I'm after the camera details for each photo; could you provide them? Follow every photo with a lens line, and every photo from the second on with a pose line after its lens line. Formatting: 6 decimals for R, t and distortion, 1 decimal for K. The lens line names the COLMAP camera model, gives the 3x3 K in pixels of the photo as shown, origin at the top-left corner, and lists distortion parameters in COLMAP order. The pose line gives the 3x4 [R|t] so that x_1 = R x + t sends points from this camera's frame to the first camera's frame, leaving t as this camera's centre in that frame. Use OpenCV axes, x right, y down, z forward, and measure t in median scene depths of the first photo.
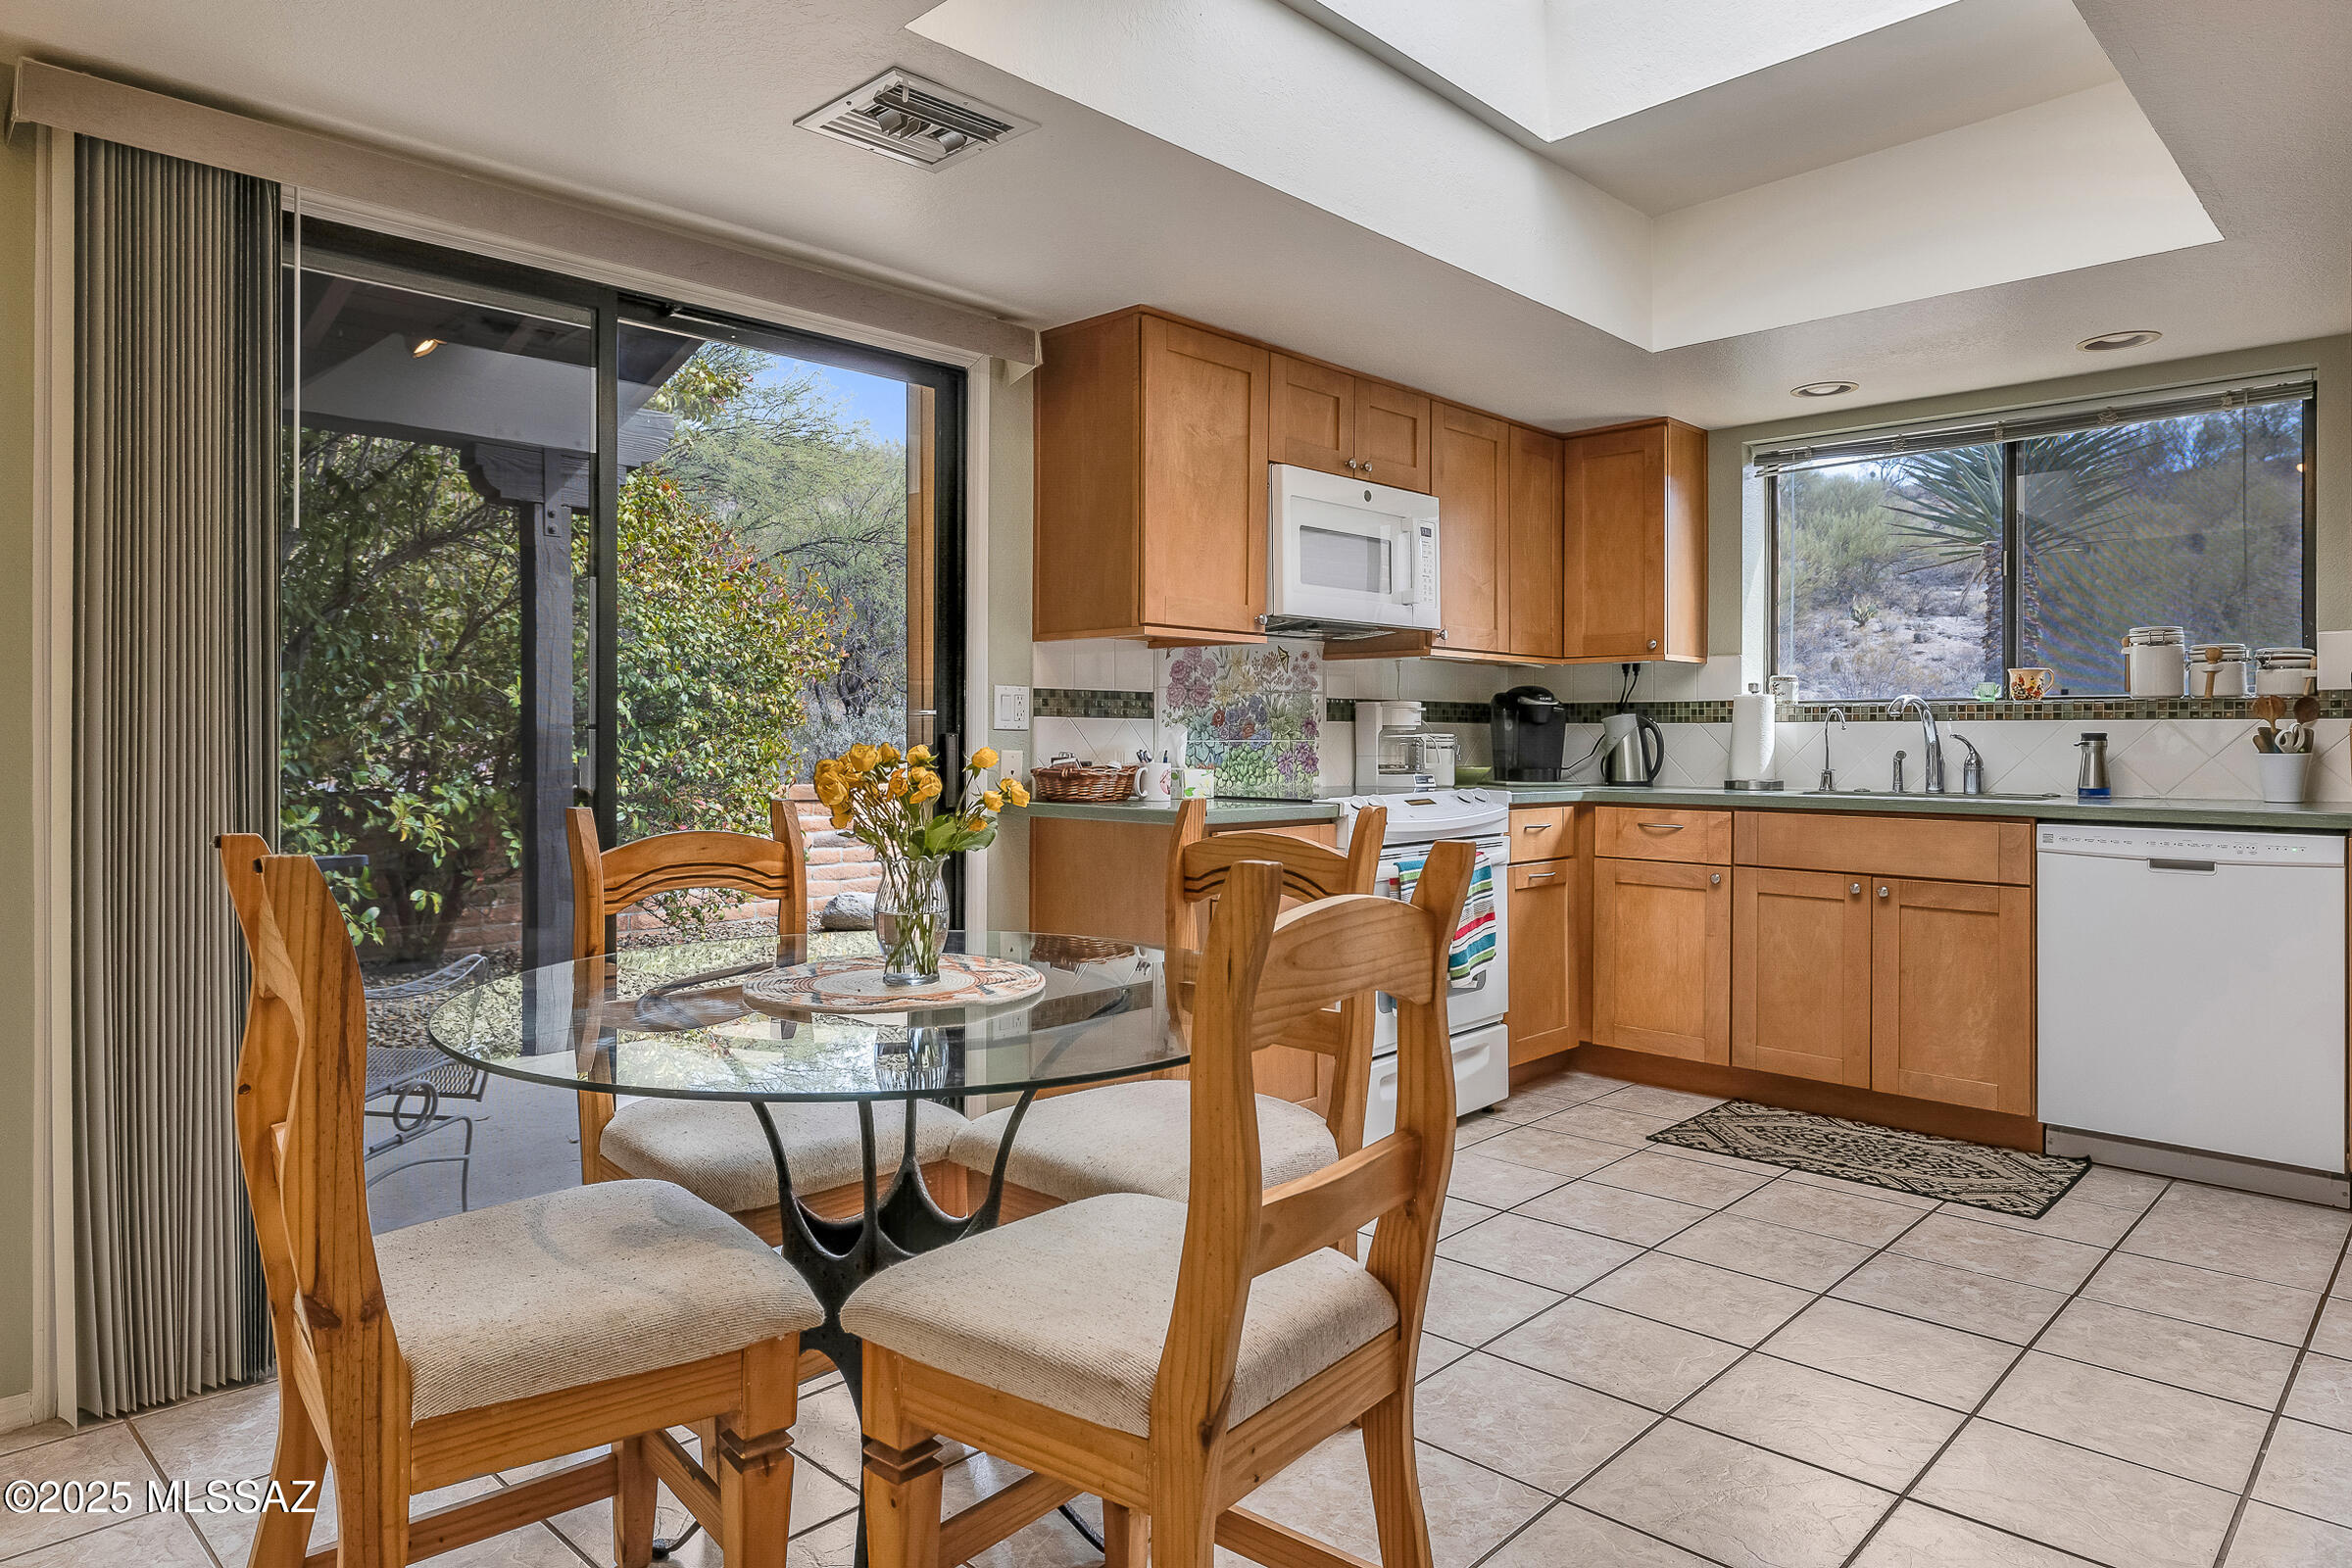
lens RADIAL K [[1396.1, 0, 1116.0], [0, 1396.1, 734.6], [0, 0, 1]] dist [-0.007686, 0.002469]
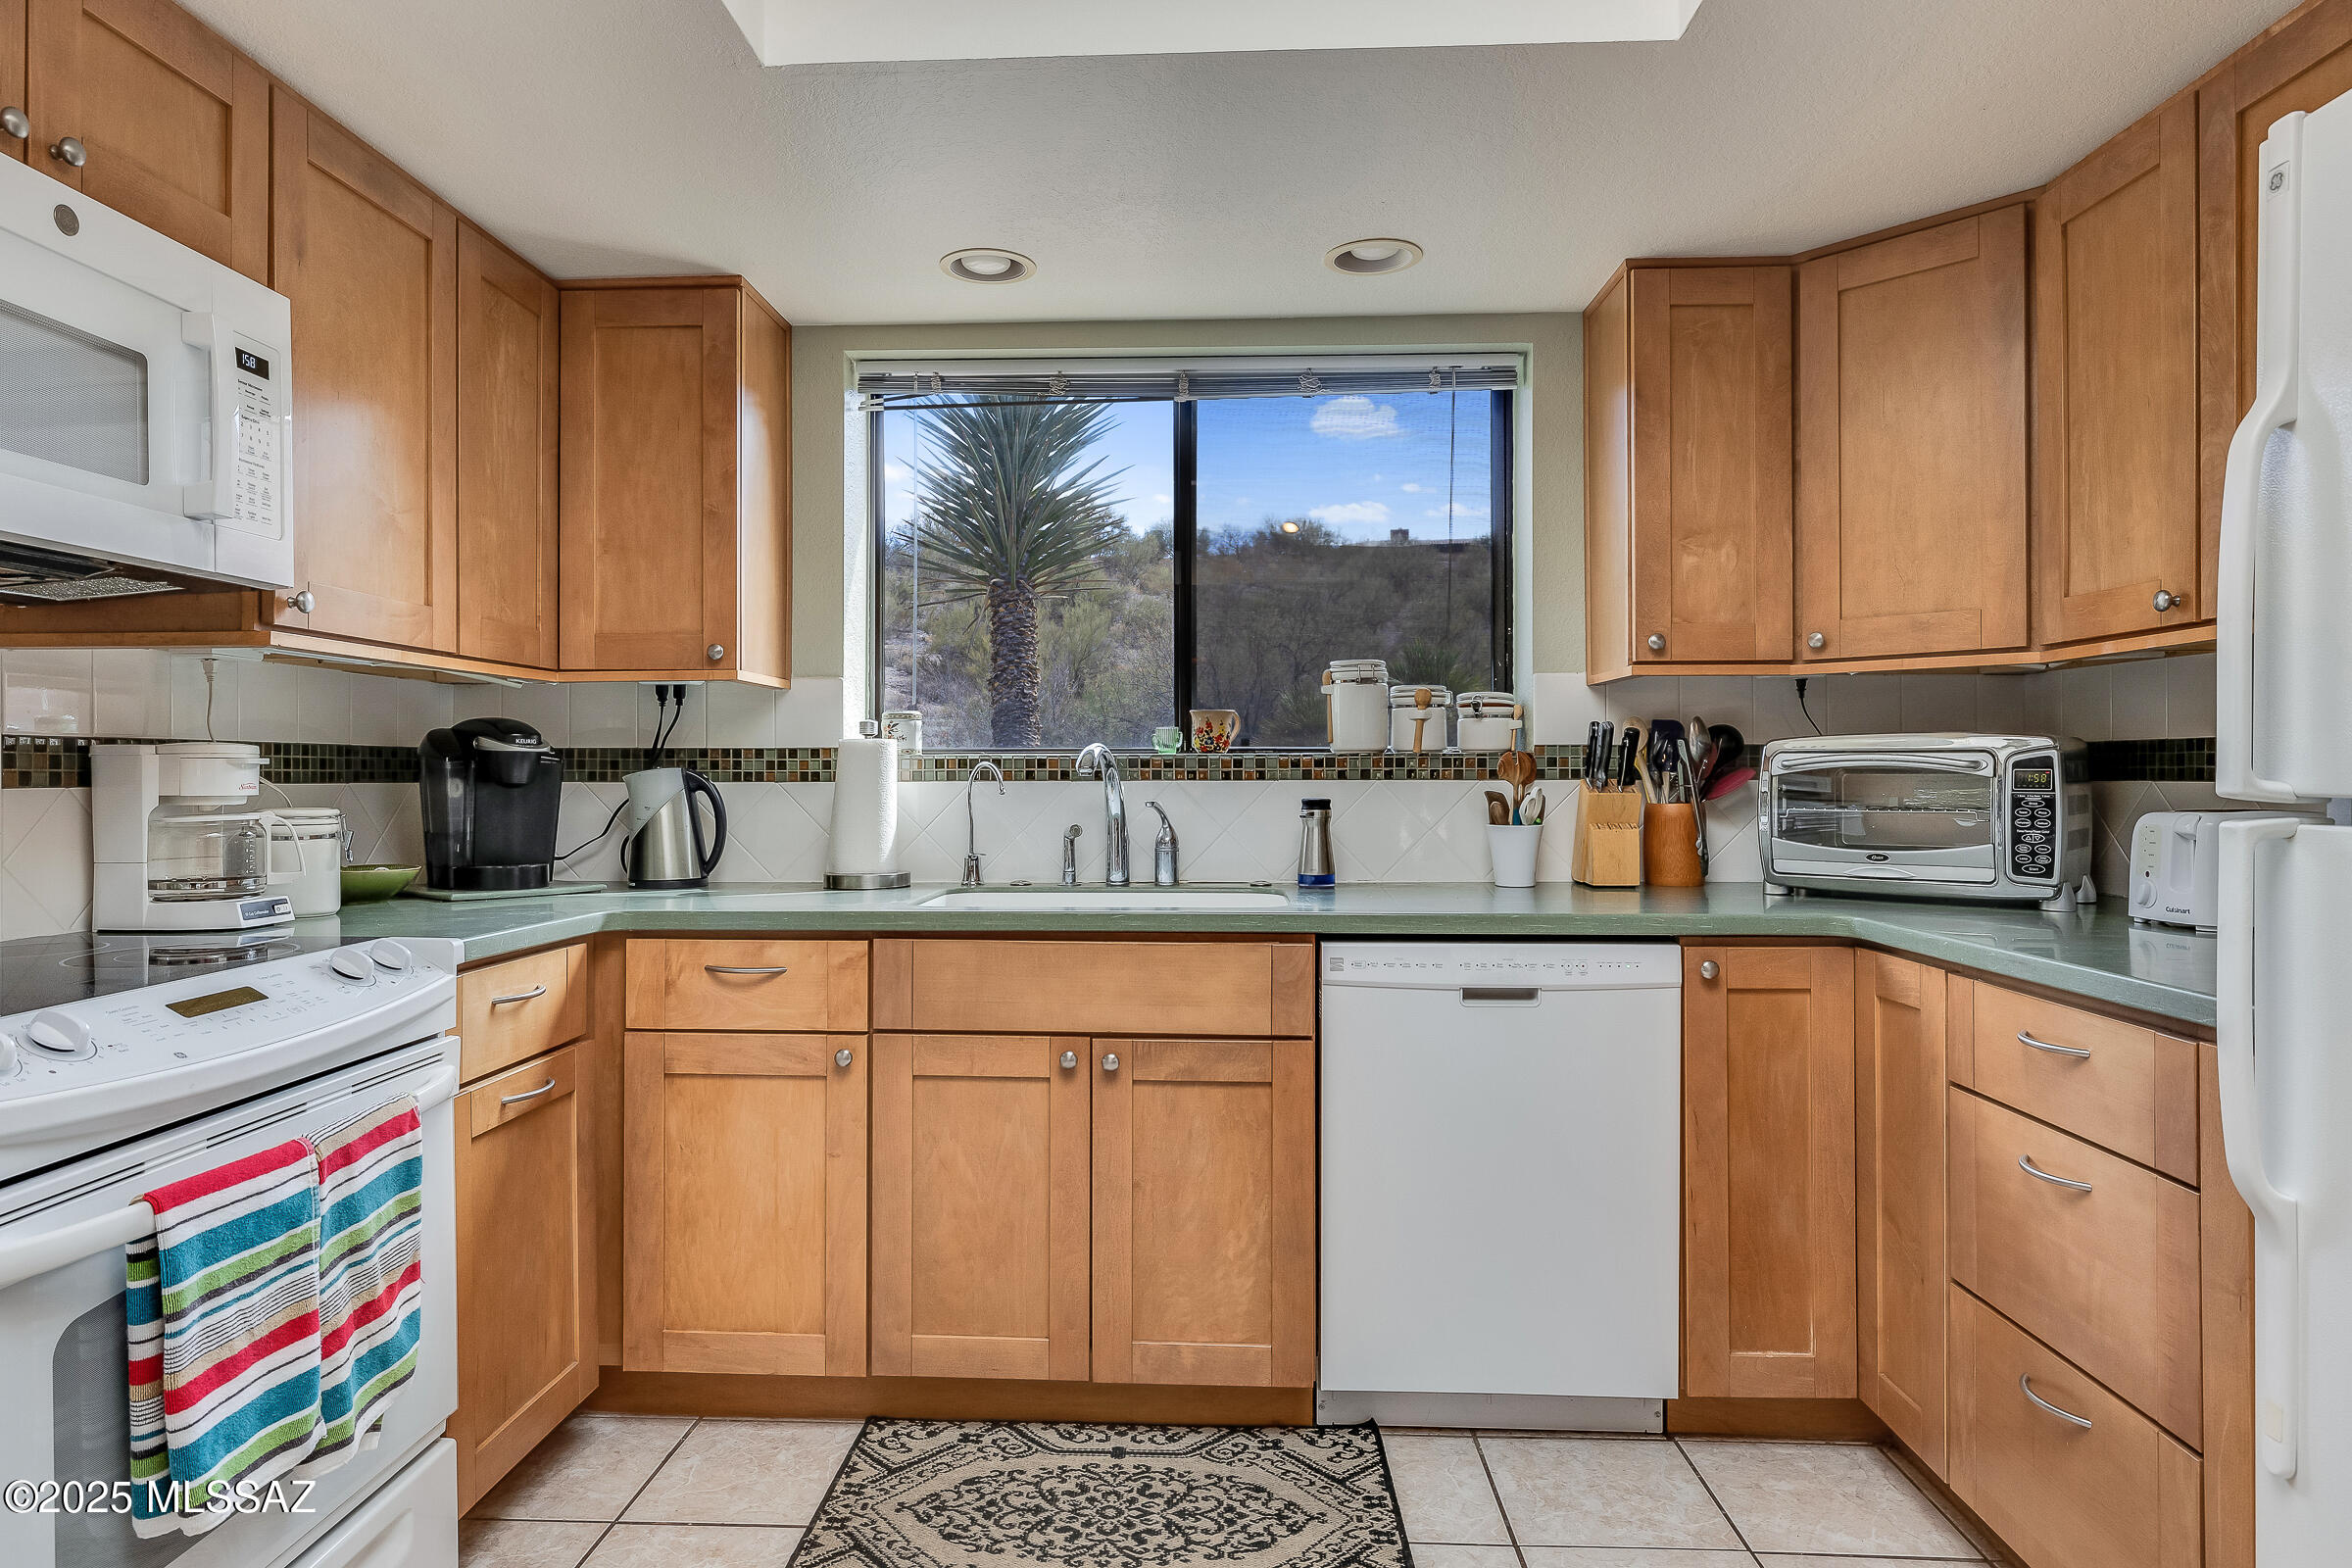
lens RADIAL K [[1396.1, 0, 1171.3], [0, 1396.1, 768.7], [0, 0, 1]] dist [-0.007686, 0.002469]
pose [[0.731789, -0.000579, 0.681531, 0.129141], [0.002340, 0.999996, -0.001663, -0.014606], [-0.681527, 0.002812, 0.731788, 0.461227]]
